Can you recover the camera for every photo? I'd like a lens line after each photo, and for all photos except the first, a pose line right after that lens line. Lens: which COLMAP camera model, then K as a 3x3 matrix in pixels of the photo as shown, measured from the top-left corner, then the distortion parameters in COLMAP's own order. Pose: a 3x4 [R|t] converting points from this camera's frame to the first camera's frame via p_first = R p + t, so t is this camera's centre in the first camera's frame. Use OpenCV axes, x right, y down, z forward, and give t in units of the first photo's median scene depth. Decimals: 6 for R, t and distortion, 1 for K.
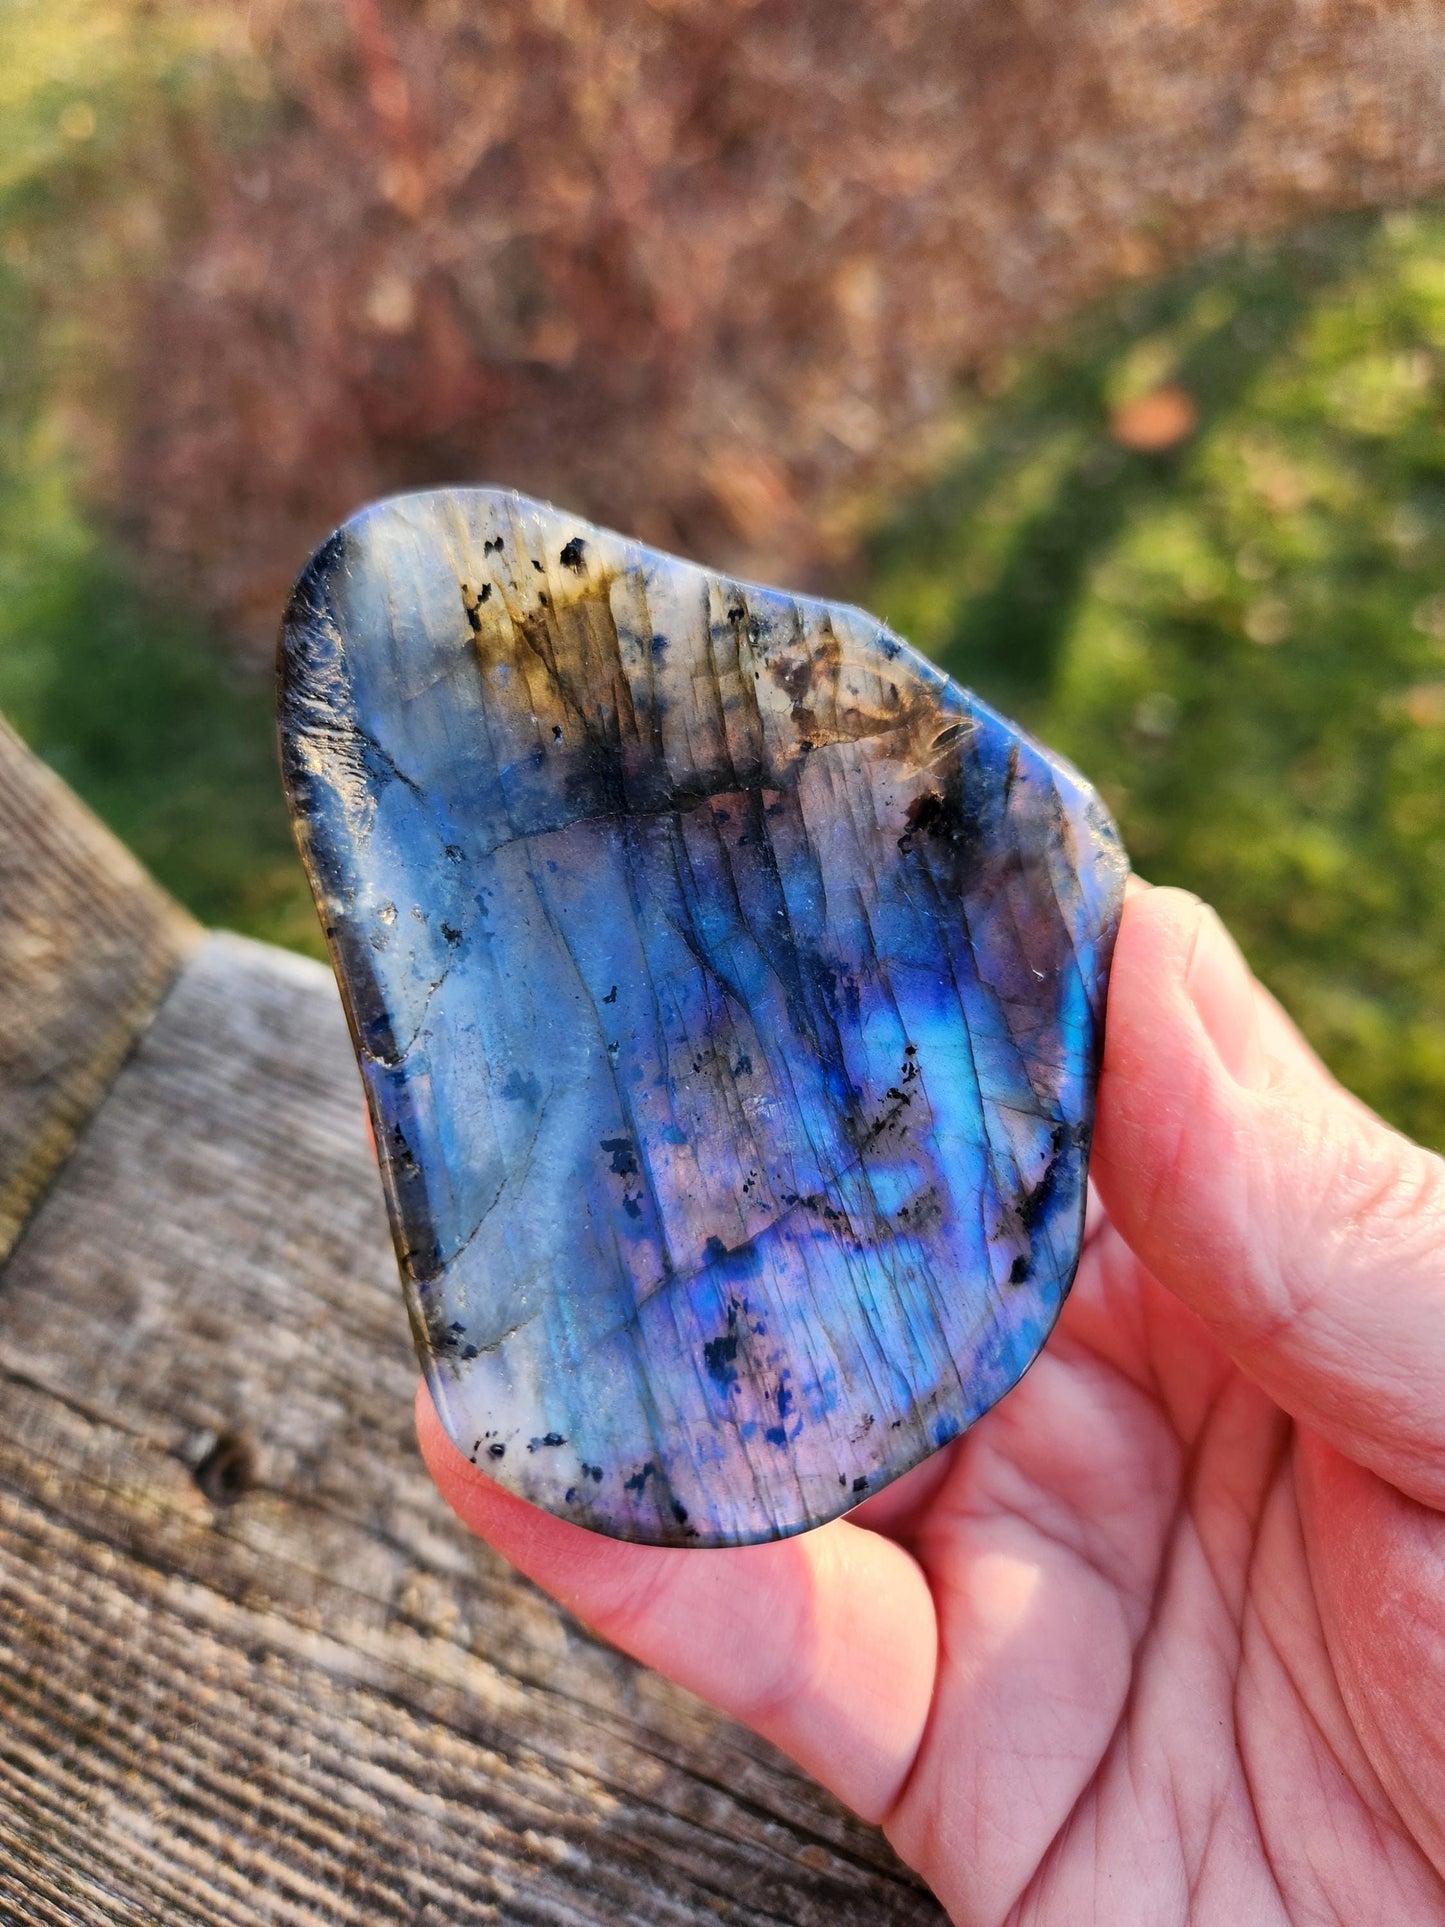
lens RADIAL K [[1454.4, 0, 731.7], [0, 1454.4, 944.1], [0, 0, 1]] dist [0.000027, -0.043490]
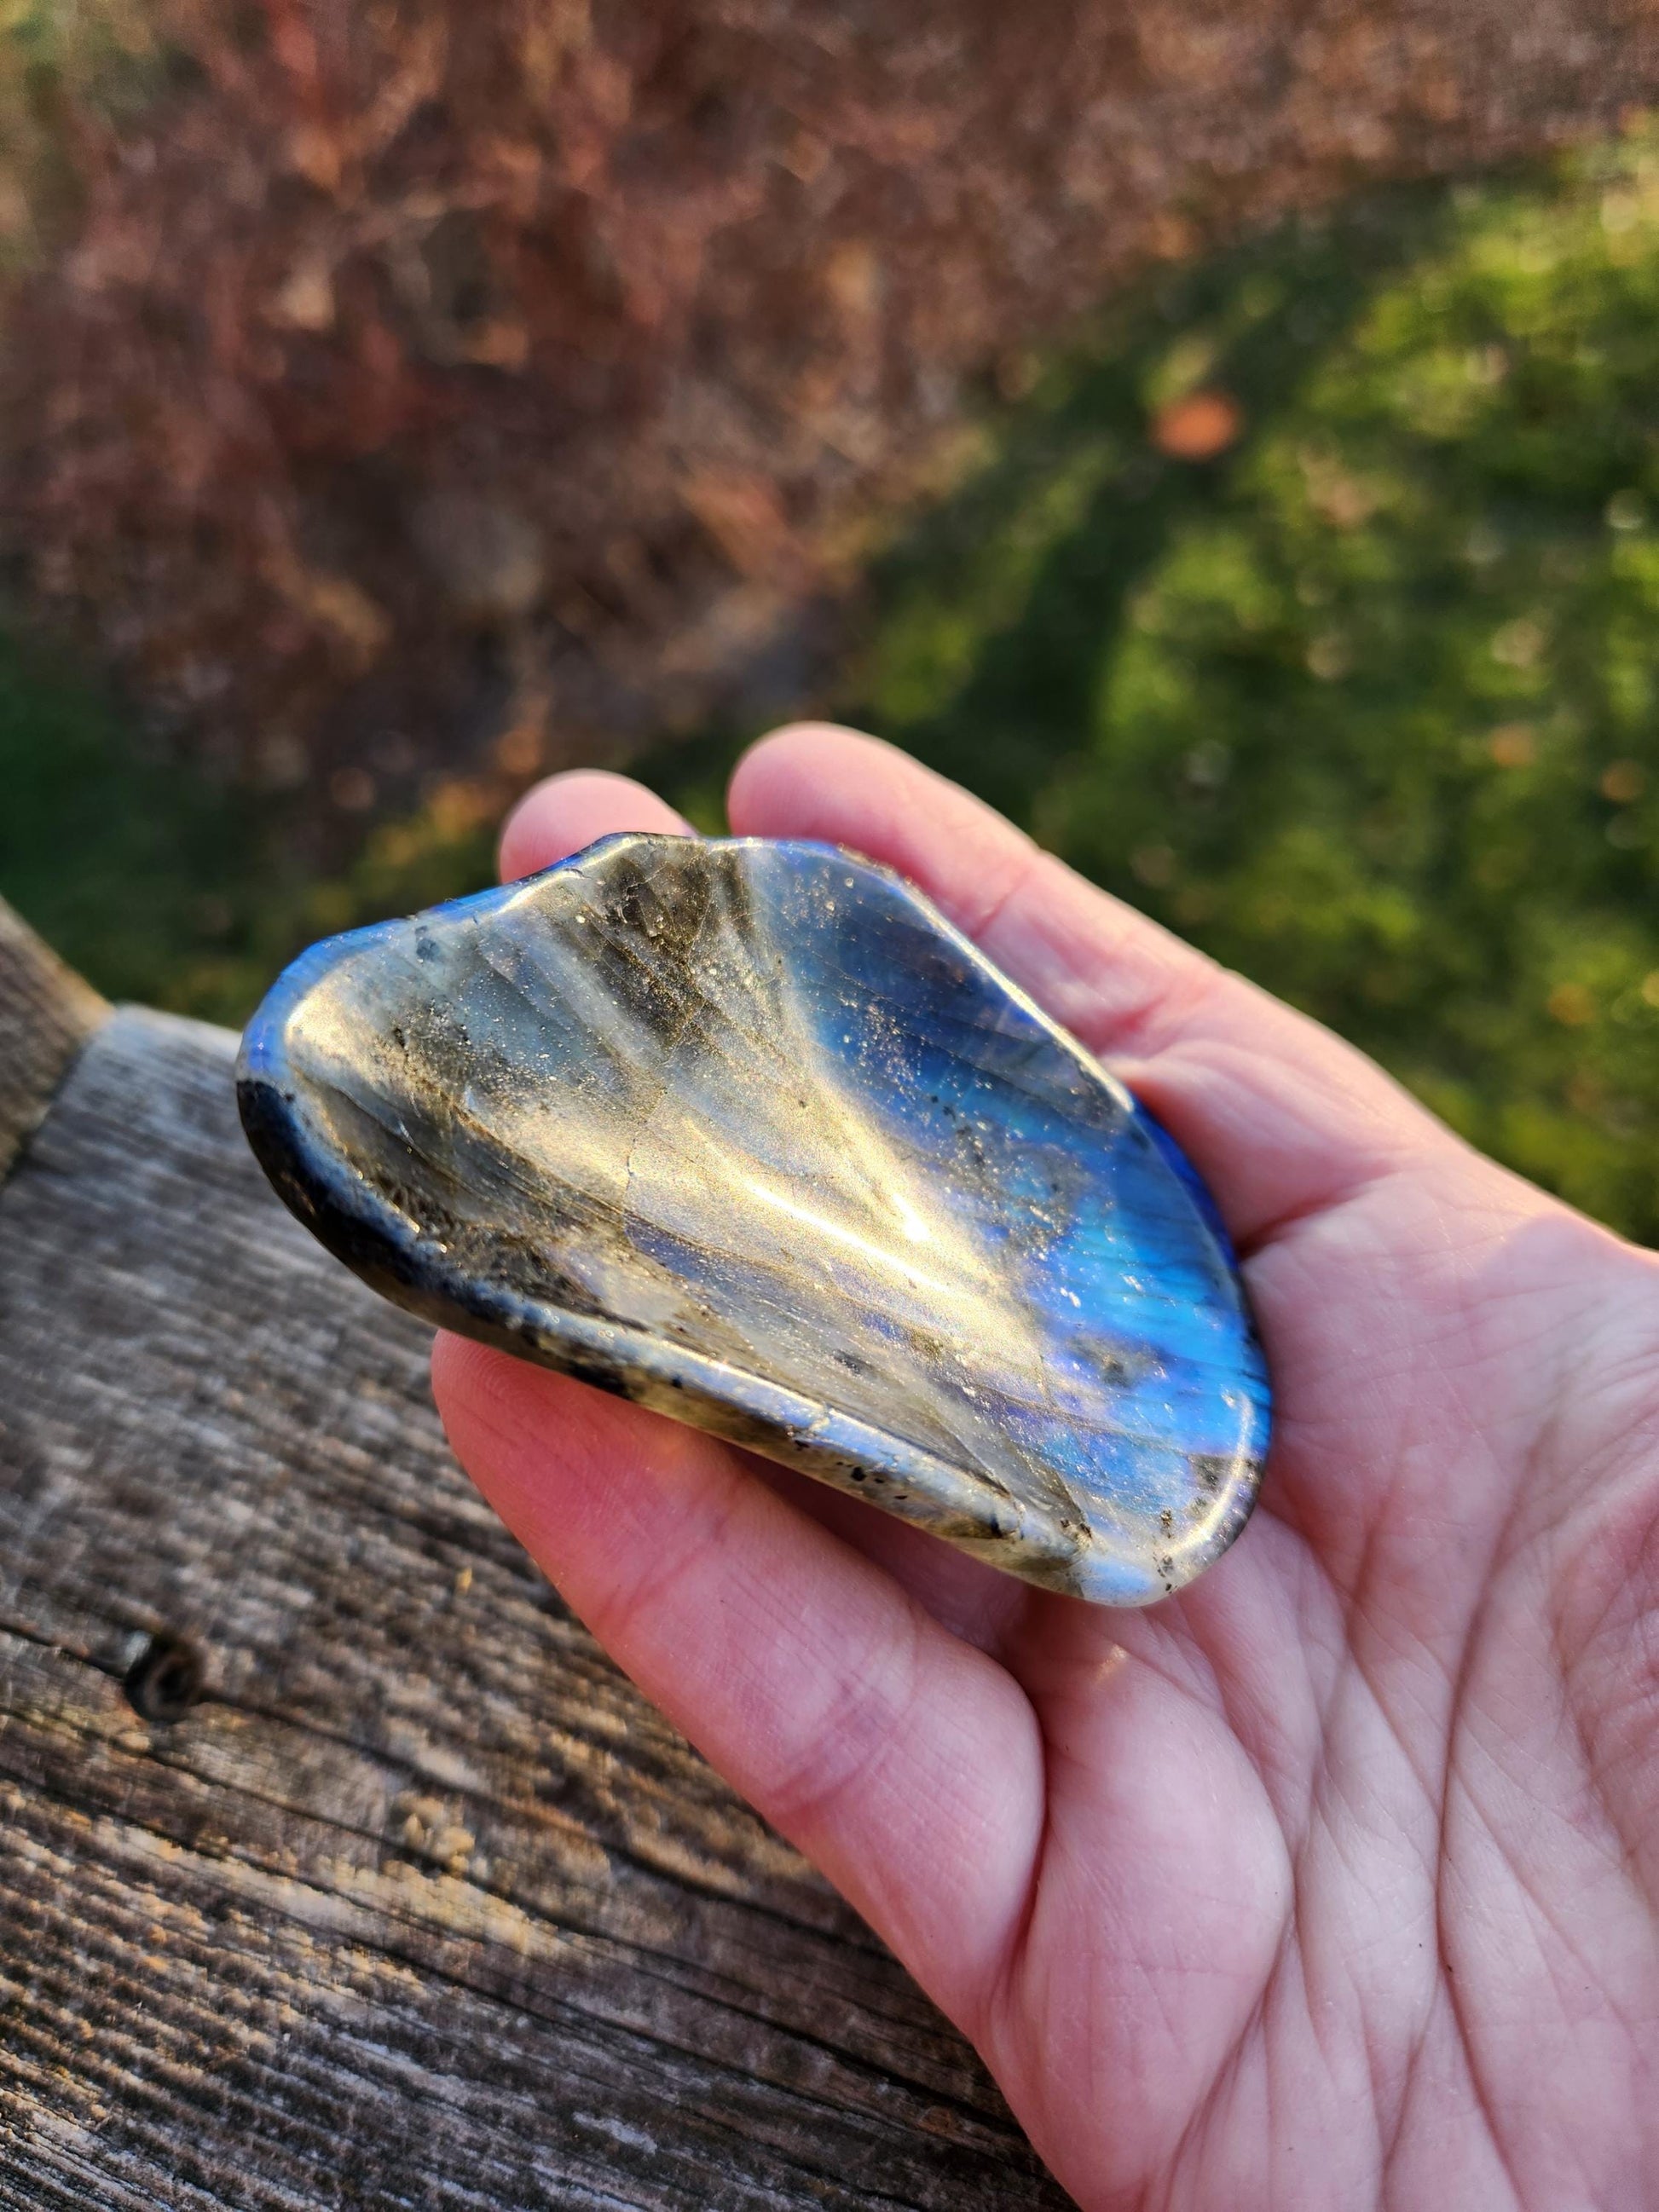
lens RADIAL K [[1658.7, 0, 828.8], [0, 1658.7, 1098.6], [0, 0, 1]] dist [-0.009294, -0.028748]
pose [[0.997789, -0.034446, 0.056842, -0.030785], [0.032437, 0.998829, 0.035894, 0.029031], [-0.058012, -0.033971, 0.997738, 0.100410]]
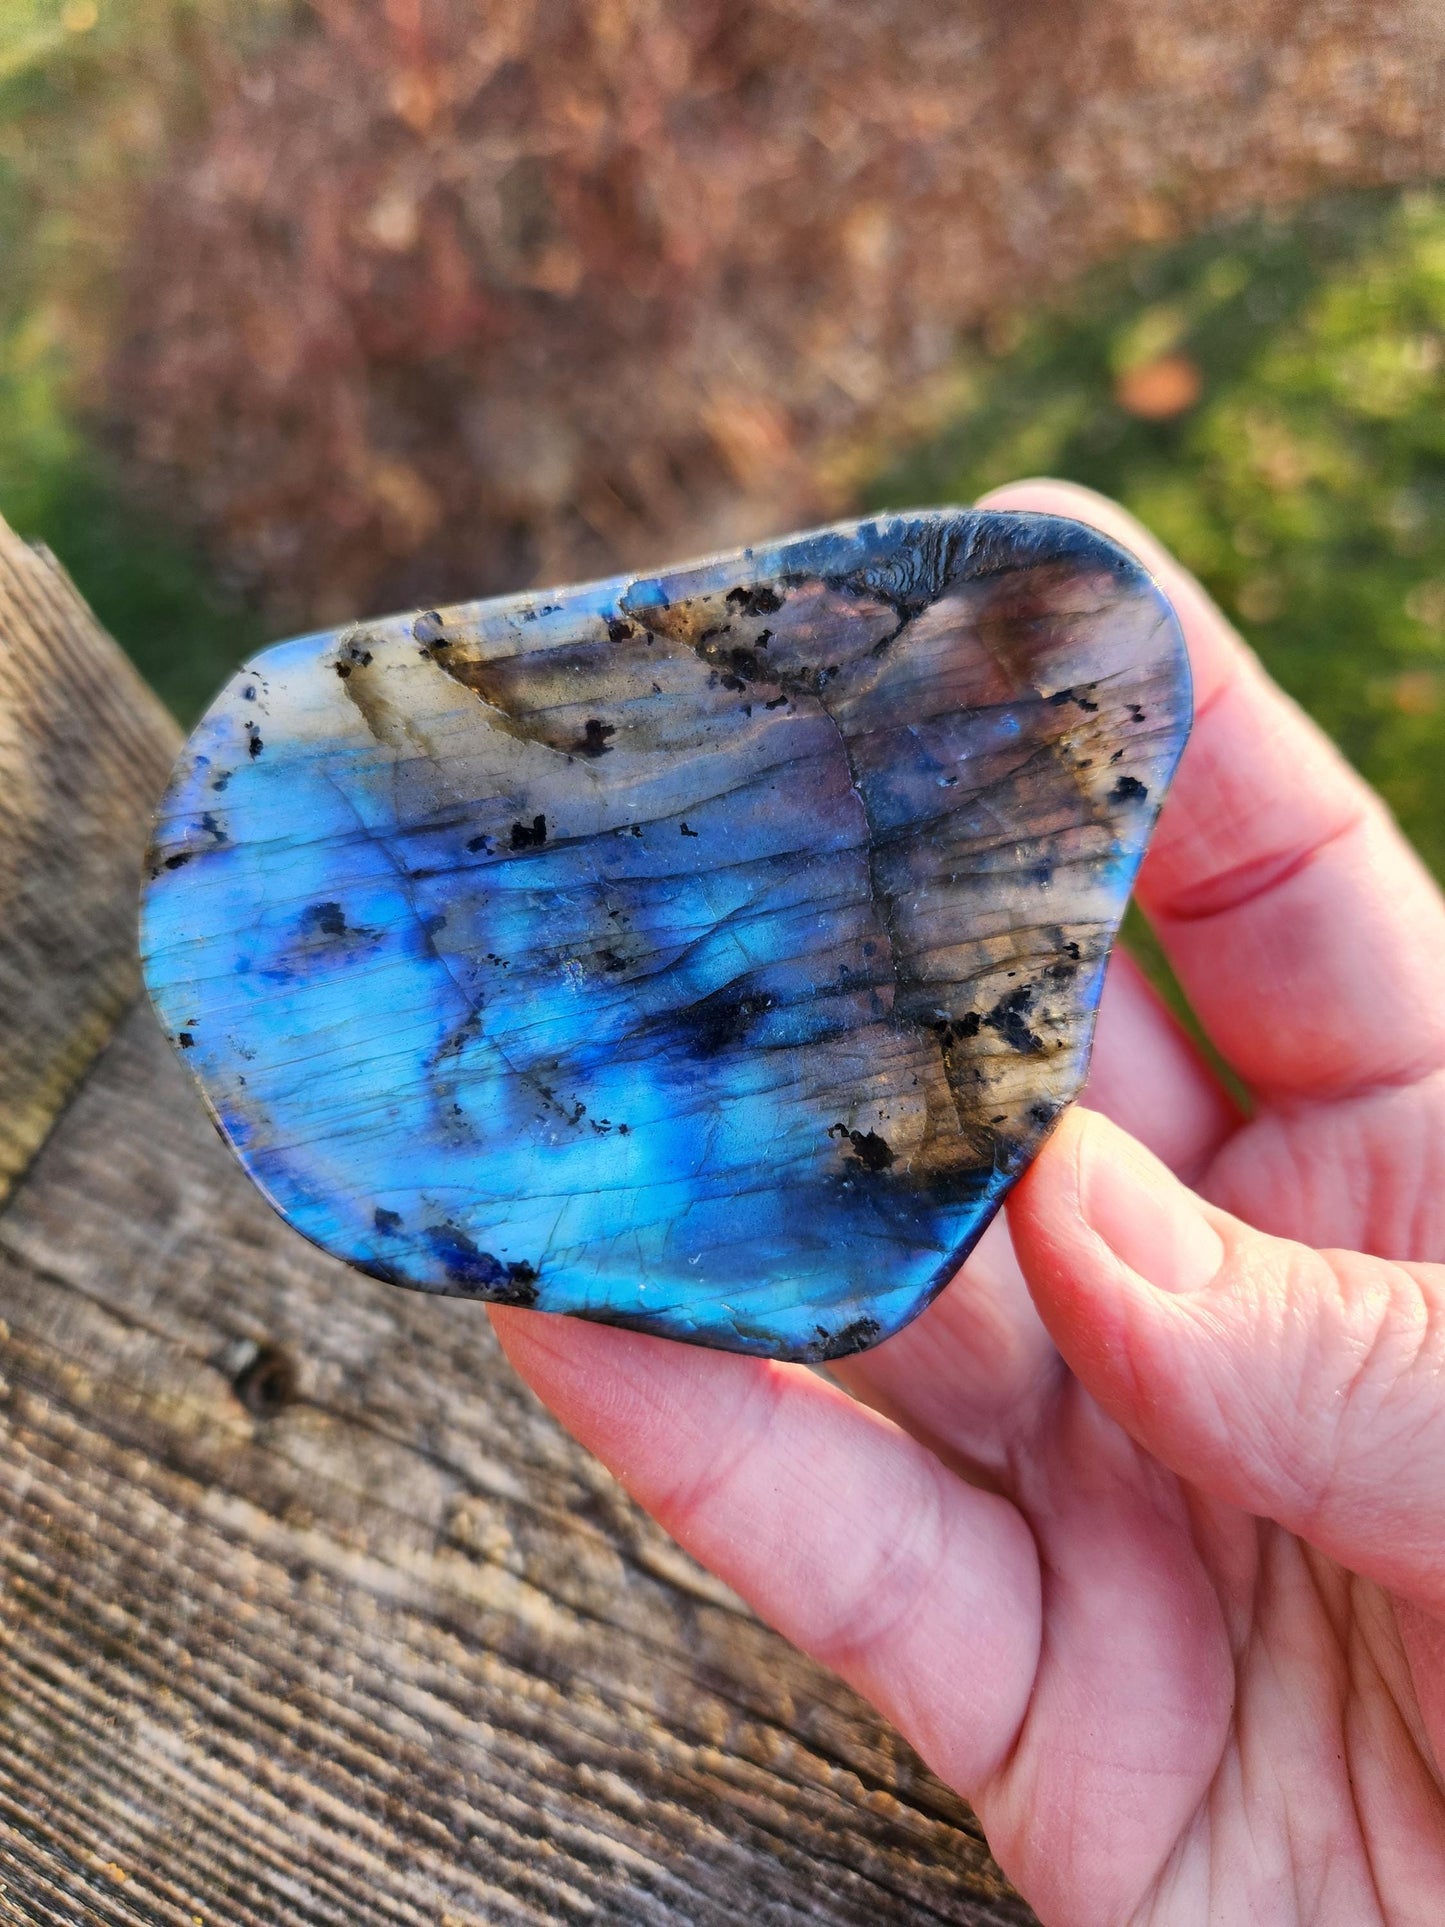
lens RADIAL K [[1455.4, 0, 722.1], [0, 1455.4, 949.8], [0, 0, 1]] dist [-0.012139, -0.027953]
pose [[0.998381, 0.053979, 0.017923, -0.083792], [-0.054613, 0.997822, 0.036989, 0.026875], [-0.015888, -0.037908, 0.999155, 0.048743]]
